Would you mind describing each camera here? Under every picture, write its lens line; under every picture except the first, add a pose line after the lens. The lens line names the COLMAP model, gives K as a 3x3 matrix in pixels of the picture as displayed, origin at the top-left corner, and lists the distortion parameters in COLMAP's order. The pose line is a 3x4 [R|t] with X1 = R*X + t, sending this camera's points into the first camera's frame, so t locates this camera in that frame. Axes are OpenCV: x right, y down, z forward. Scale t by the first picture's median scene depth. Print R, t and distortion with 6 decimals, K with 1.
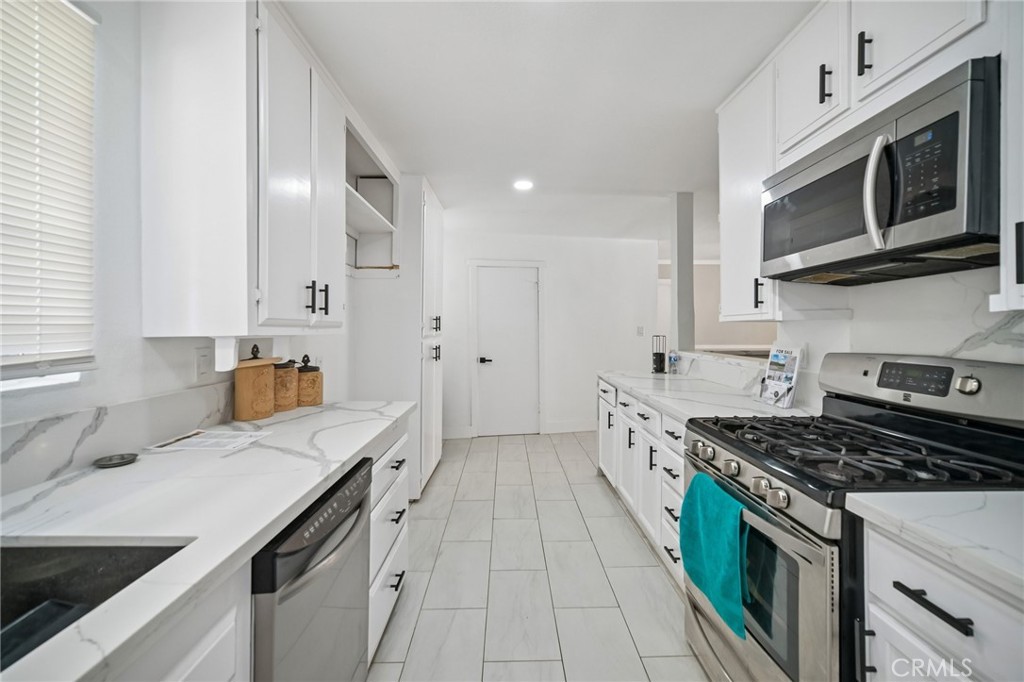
lens RADIAL K [[408.5, 0, 517.7], [0, 408.5, 329.2], [0, 0, 1]] dist [-0.020889, 0.002496]
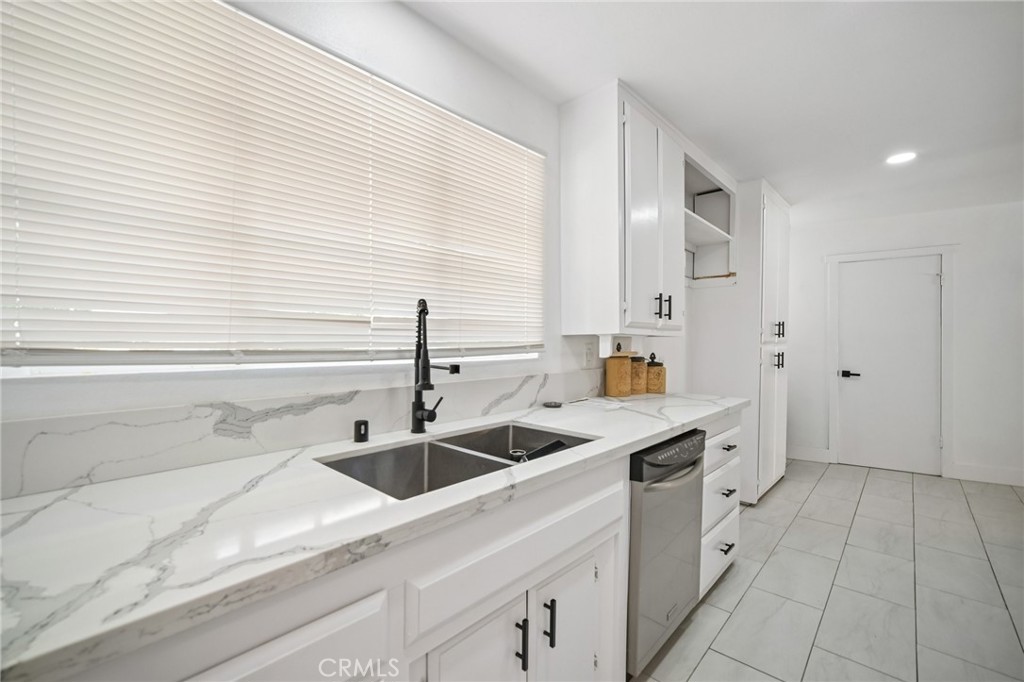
lens RADIAL K [[438.9, 0, 507.1], [0, 438.9, 346.6], [0, 0, 1]] dist [-0.005976, 0.002123]
pose [[0.712027, 0.006673, -0.702120, 0.128674], [-0.002398, 0.999972, 0.007072, 0.040470], [0.702148, -0.003351, 0.712023, -0.328246]]
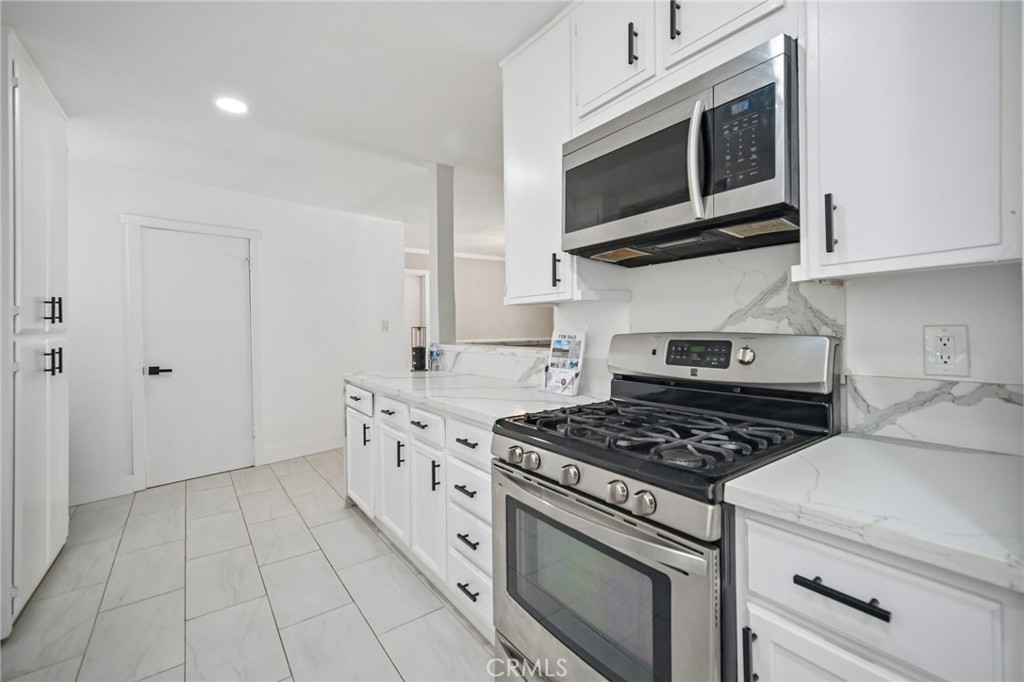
lens RADIAL K [[439.3, 0, 515.1], [0, 439.3, 328.5], [0, 0, 1]] dist [-0.019364, 0.004435]
pose [[0.814897, -0.011448, 0.579492, -0.043146], [0.012199, 0.999922, 0.002599, 0.036064], [-0.579477, 0.004951, 0.814974, 0.258006]]
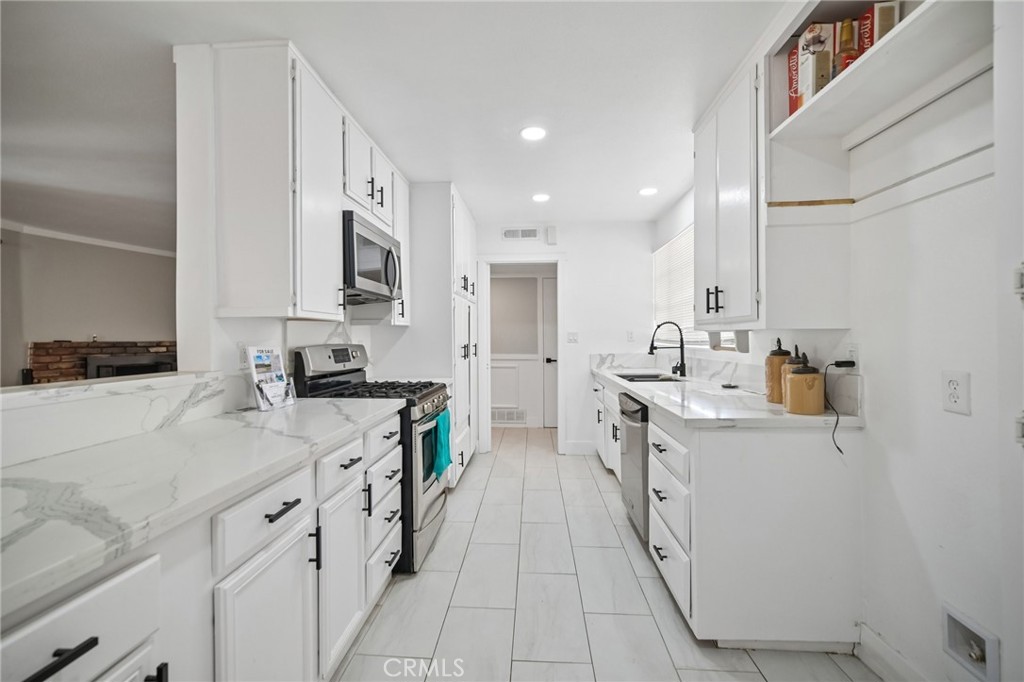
lens RADIAL K [[408.5, 0, 515.4], [0, 408.5, 339.9], [0, 0, 1]] dist [-0.020889, 0.002496]
pose [[-0.996998, 0.007408, 0.077067, 0.008375], [0.007808, 0.999958, 0.004889, 0.032554], [-0.077028, 0.005476, -0.997014, 2.115908]]
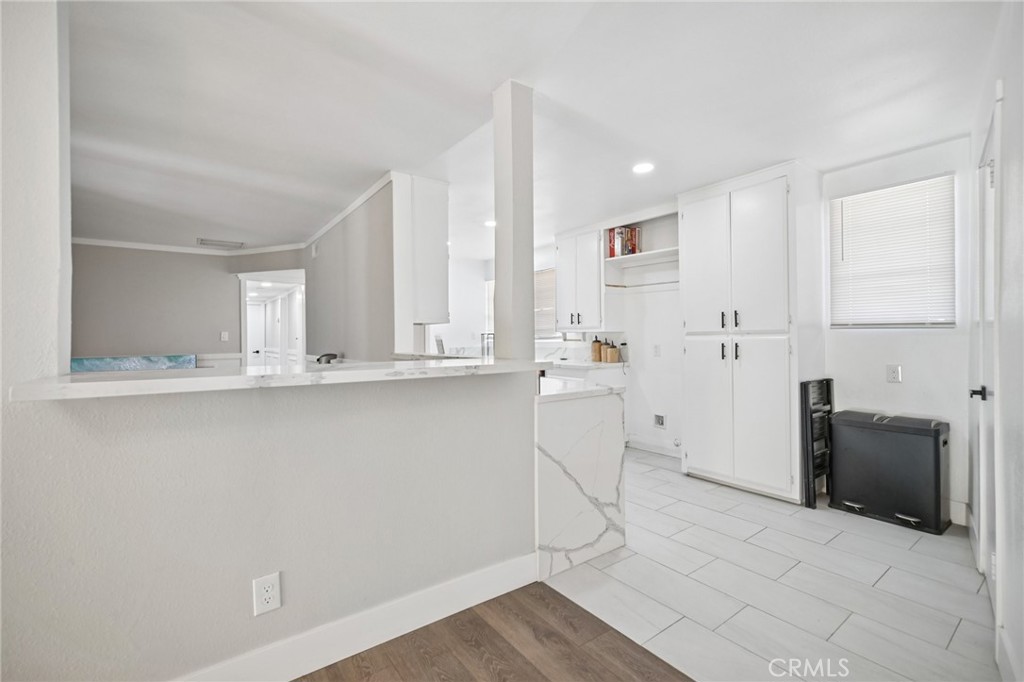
lens RADIAL K [[445.6, 0, 512.6], [0, 445.6, 337.8], [0, 0, 1]] dist [-0.001451, -0.000029]
pose [[-0.817586, 0.008772, -0.575739, 1.545837], [0.008911, 0.999957, 0.002581, 0.041790], [0.575737, -0.003021, -0.817629, 3.062219]]
